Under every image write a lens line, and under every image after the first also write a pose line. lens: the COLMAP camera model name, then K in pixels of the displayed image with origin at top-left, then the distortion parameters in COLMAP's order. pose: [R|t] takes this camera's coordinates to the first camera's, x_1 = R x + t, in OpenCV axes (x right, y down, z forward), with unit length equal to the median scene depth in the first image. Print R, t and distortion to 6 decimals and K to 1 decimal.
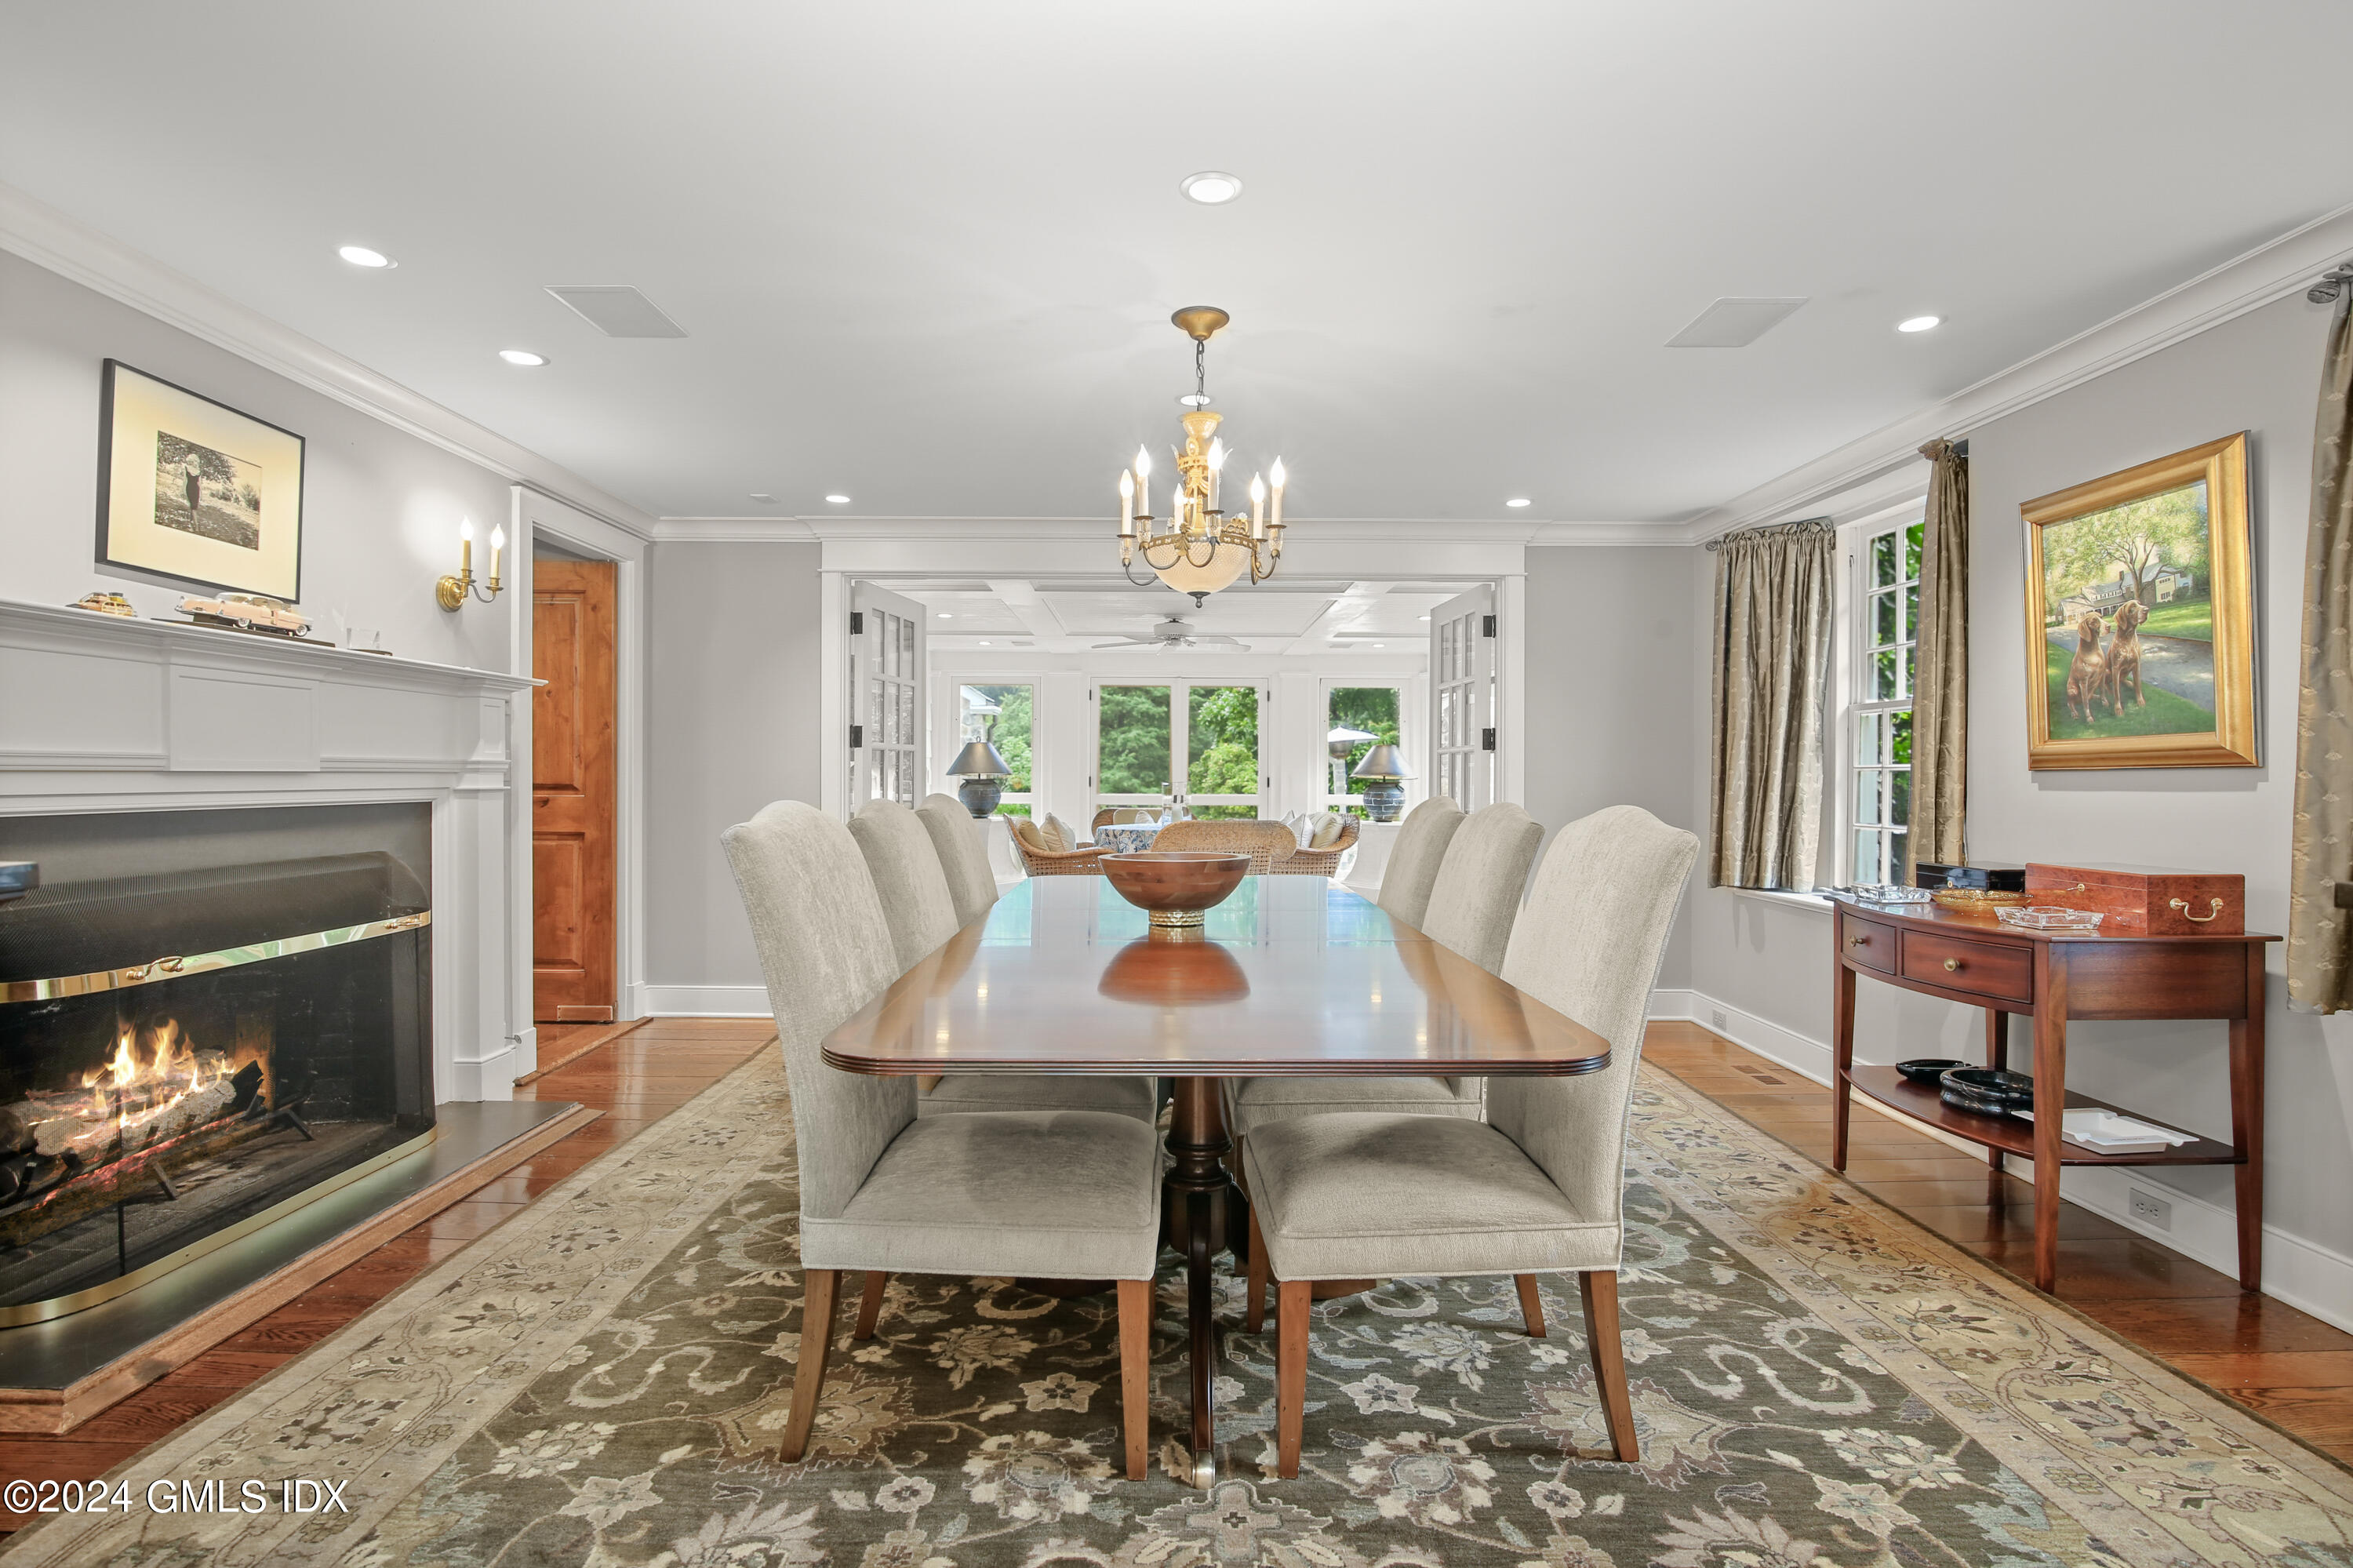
lens RADIAL K [[1106.4, 0, 1171.3], [0, 1106.4, 775.6], [0, 0, 1]] dist [-0.019280, 0.000850]
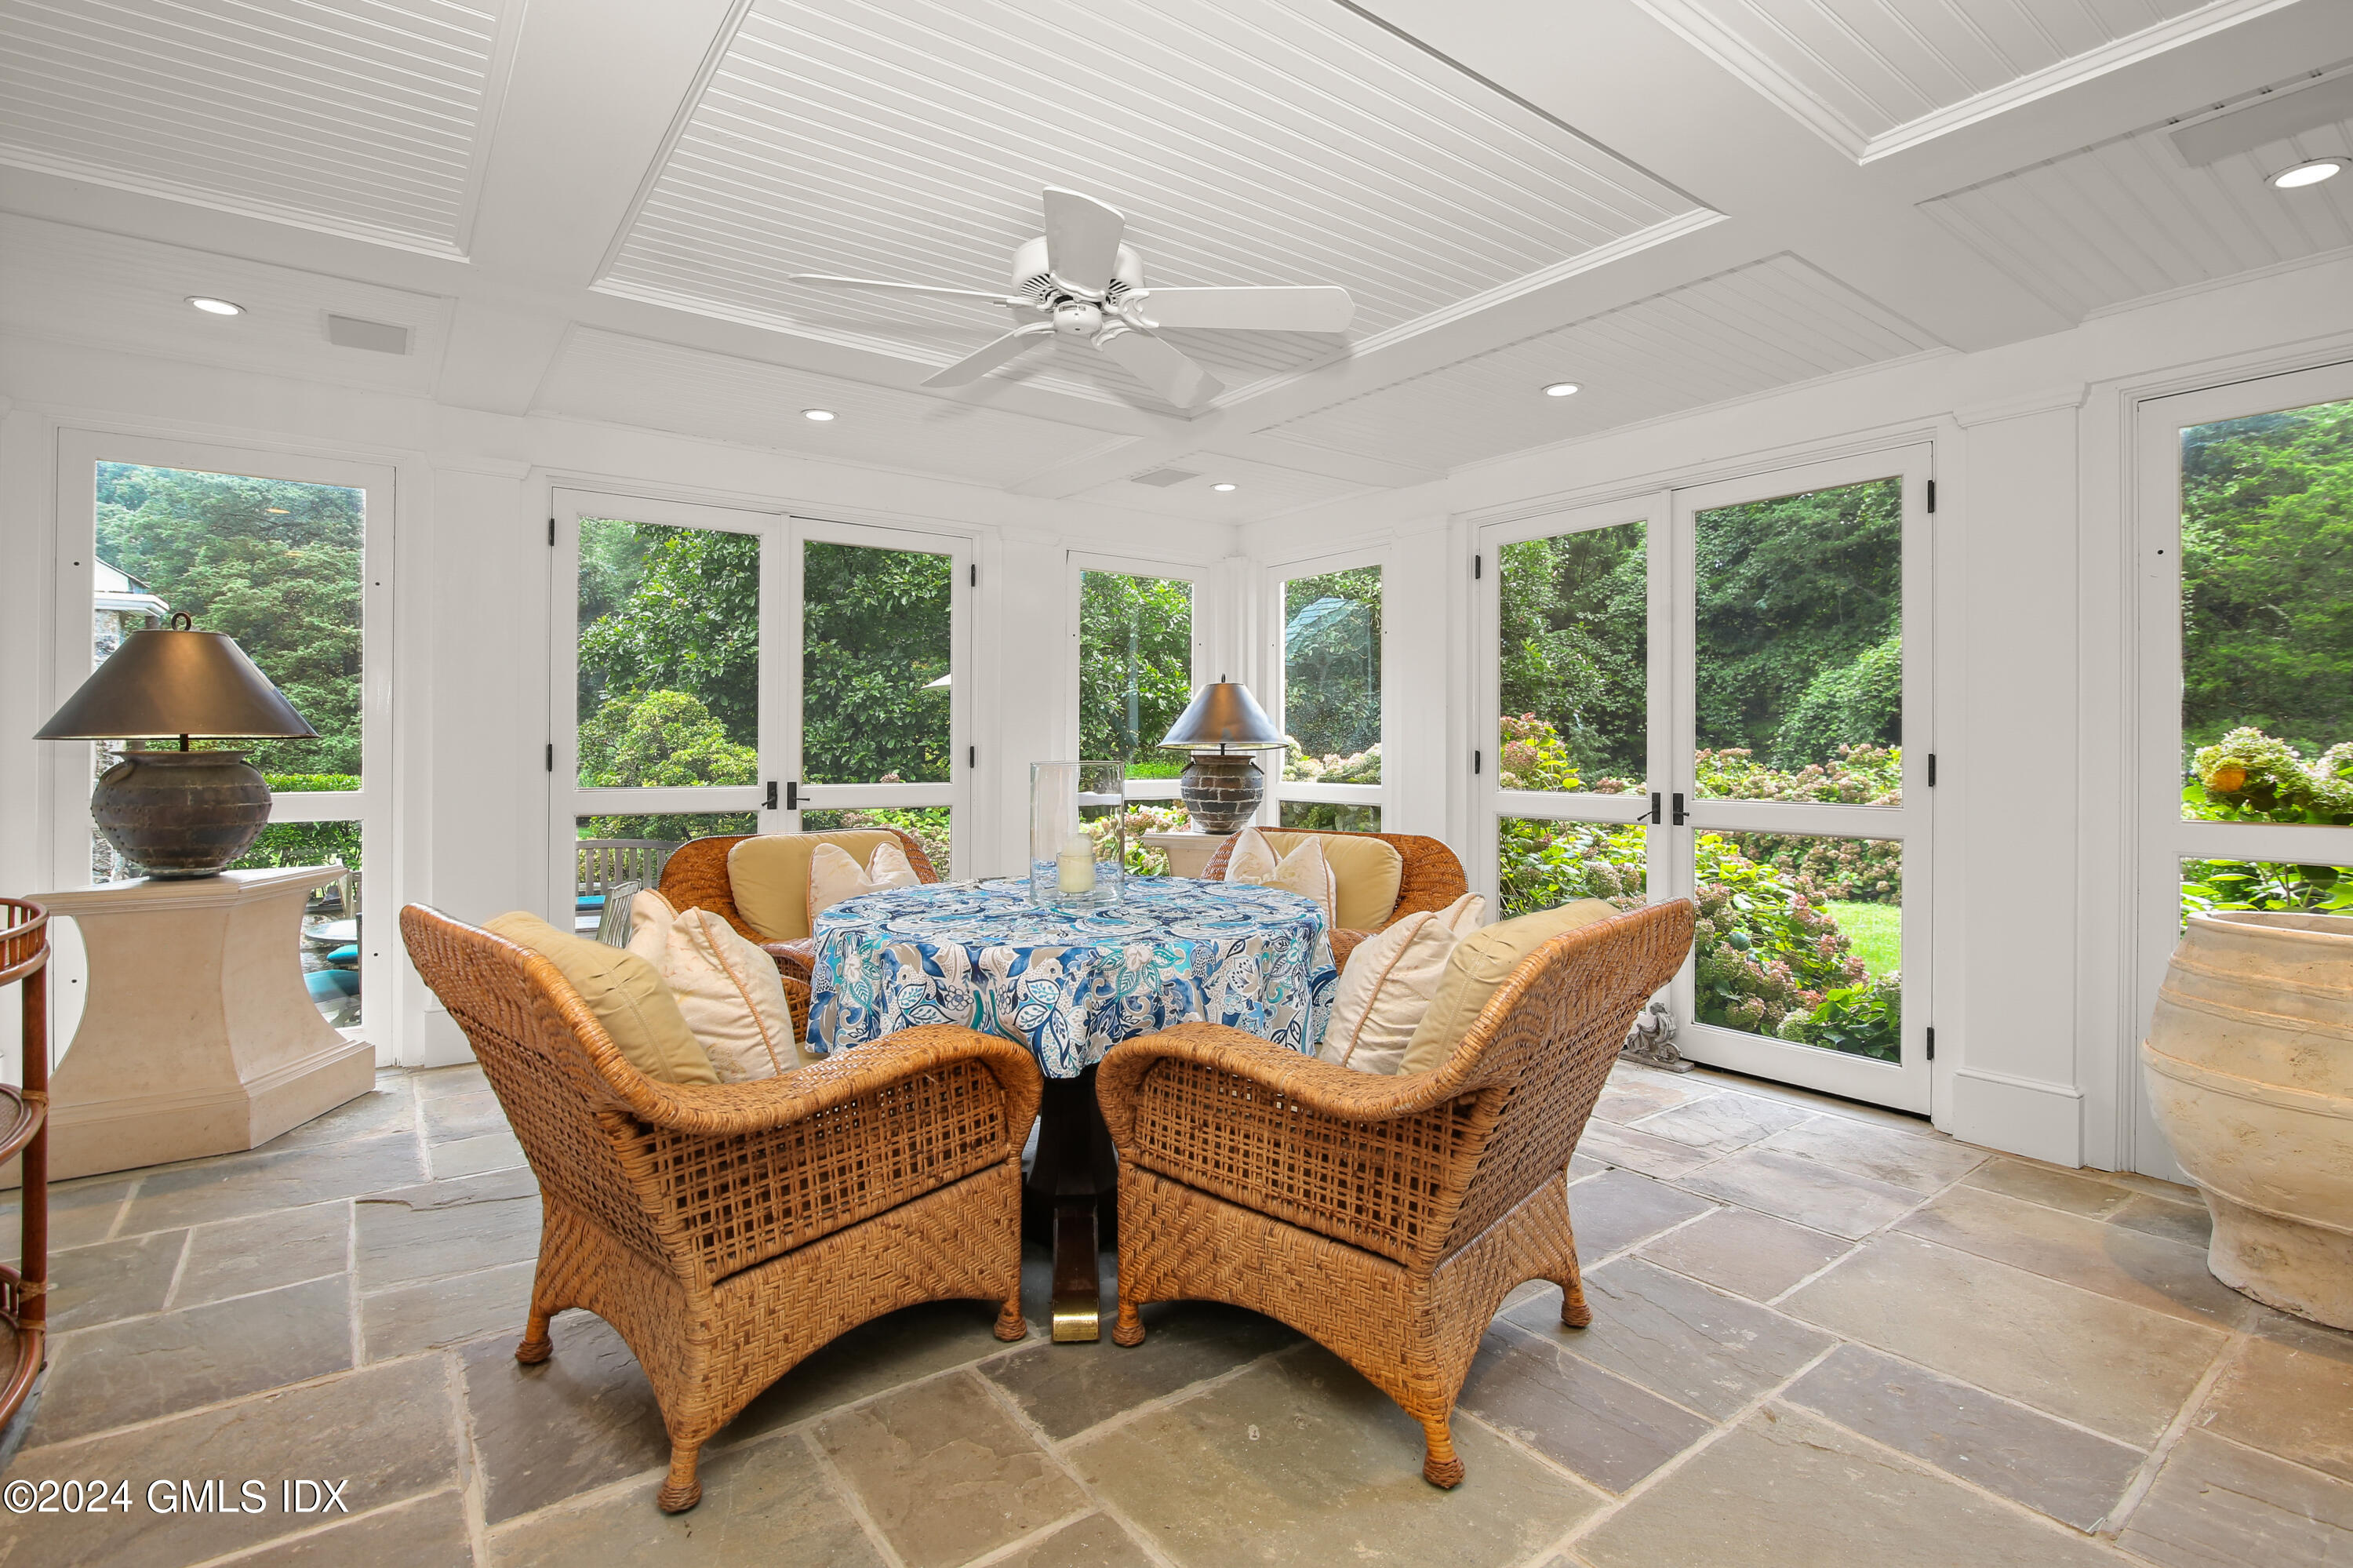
lens RADIAL K [[1106.4, 0, 1181.9], [0, 1106.4, 740.9], [0, 0, 1]] dist [-0.019280, 0.000850]
pose [[0.805566, 0.003593, 0.592495, -0.443605], [-0.001747, 0.999992, -0.003690, 0.002537], [-0.592504, 0.001937, 0.805565, 2.054408]]
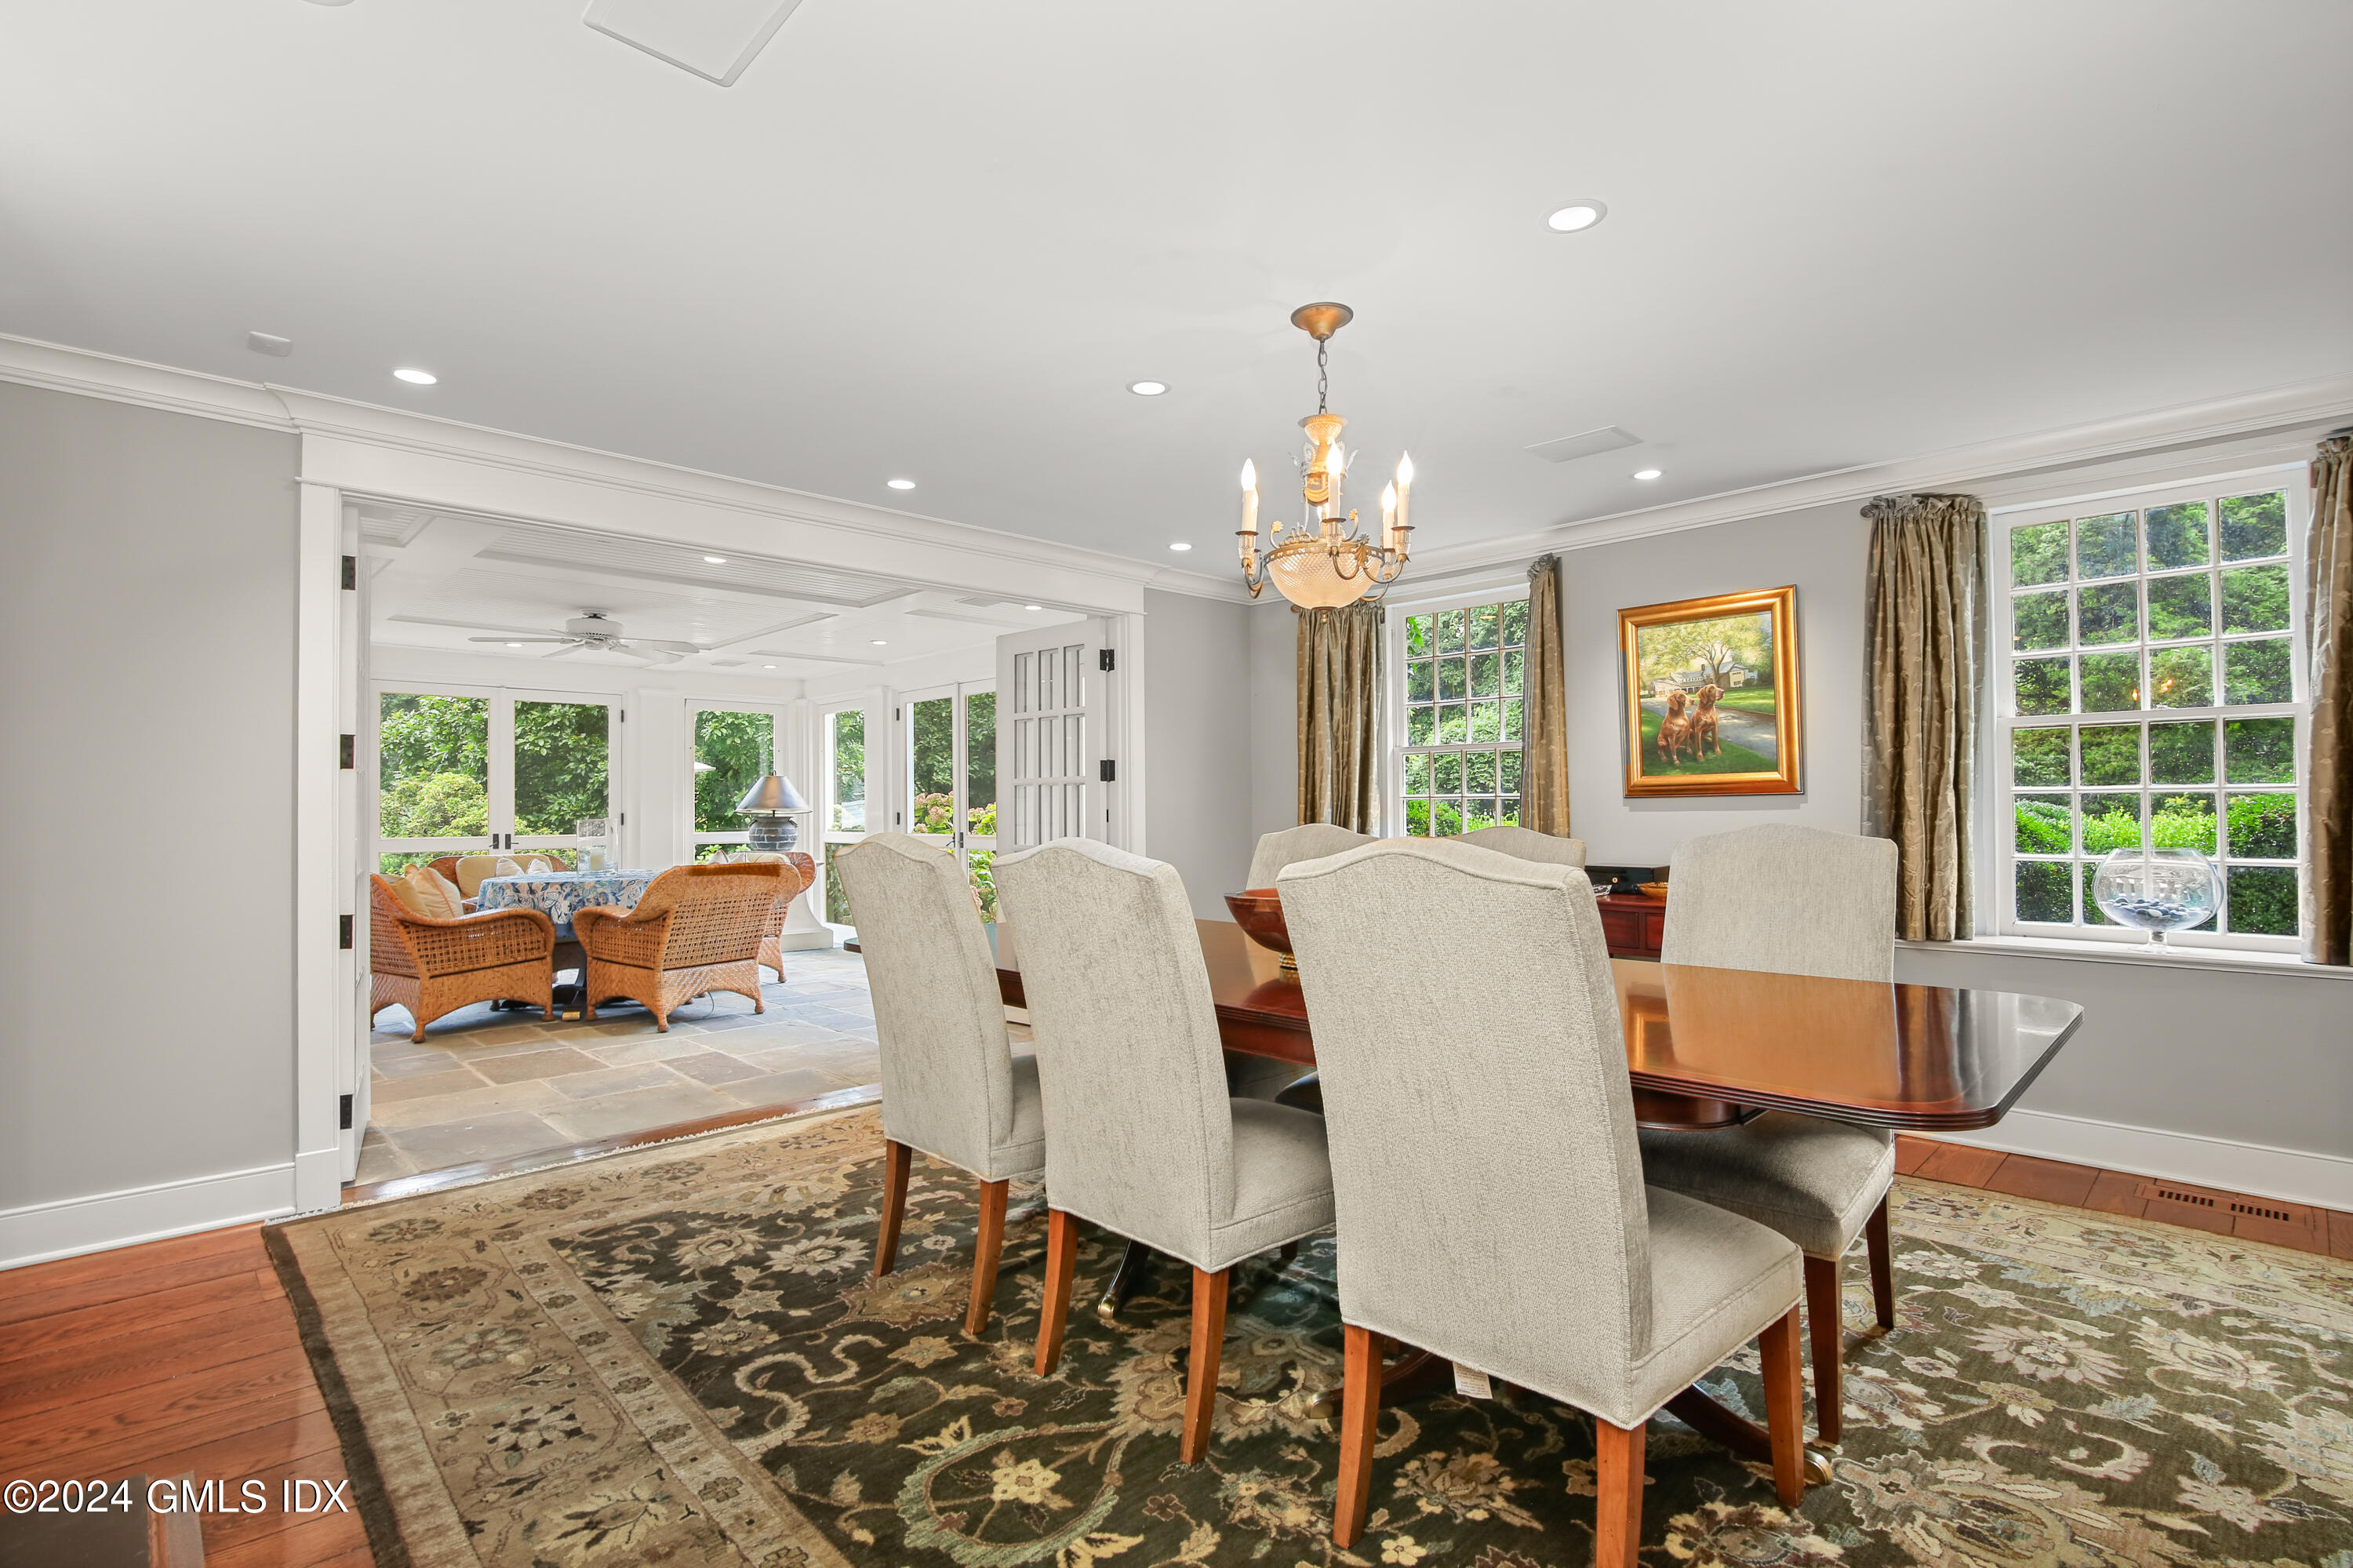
lens RADIAL K [[1106.4, 0, 1177.1], [0, 1106.4, 786.9], [0, 0, 1]] dist [-0.019280, 0.000850]
pose [[0.719999, 0.005127, 0.693956, -0.685555], [0.009690, 0.999801, -0.017439, 0.000763], [-0.693907, 0.019280, 0.719806, 0.403629]]
